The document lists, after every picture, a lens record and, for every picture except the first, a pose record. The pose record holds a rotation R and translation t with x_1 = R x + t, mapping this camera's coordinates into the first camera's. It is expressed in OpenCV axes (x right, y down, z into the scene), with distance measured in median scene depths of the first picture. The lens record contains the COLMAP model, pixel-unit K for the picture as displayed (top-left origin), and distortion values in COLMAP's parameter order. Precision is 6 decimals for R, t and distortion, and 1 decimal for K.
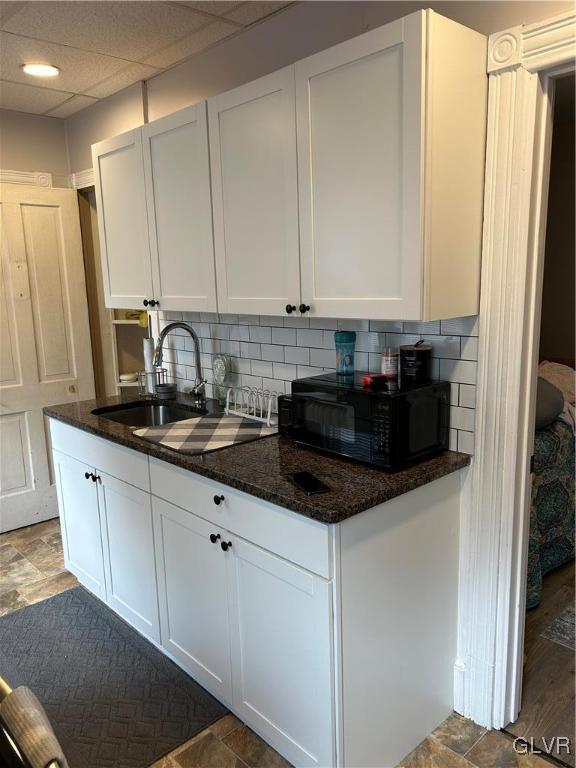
lens RADIAL K [[580.9, 0, 288.0], [0, 580.9, 385.9], [0, 0, 1]] dist [0.034728, -0.010313]
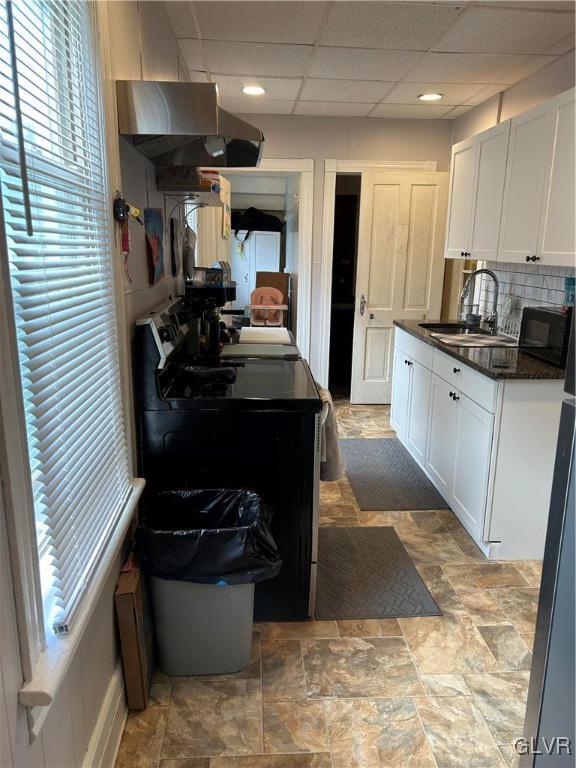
lens RADIAL K [[580.9, 0, 286.2], [0, 580.9, 386.9], [0, 0, 1]] dist [0.034728, -0.010313]
pose [[0.767729, 0.189821, -0.612013, 0.353376], [-0.151425, 0.981807, 0.114564, 0.080337], [0.622626, 0.004720, 0.782505, -0.405453]]
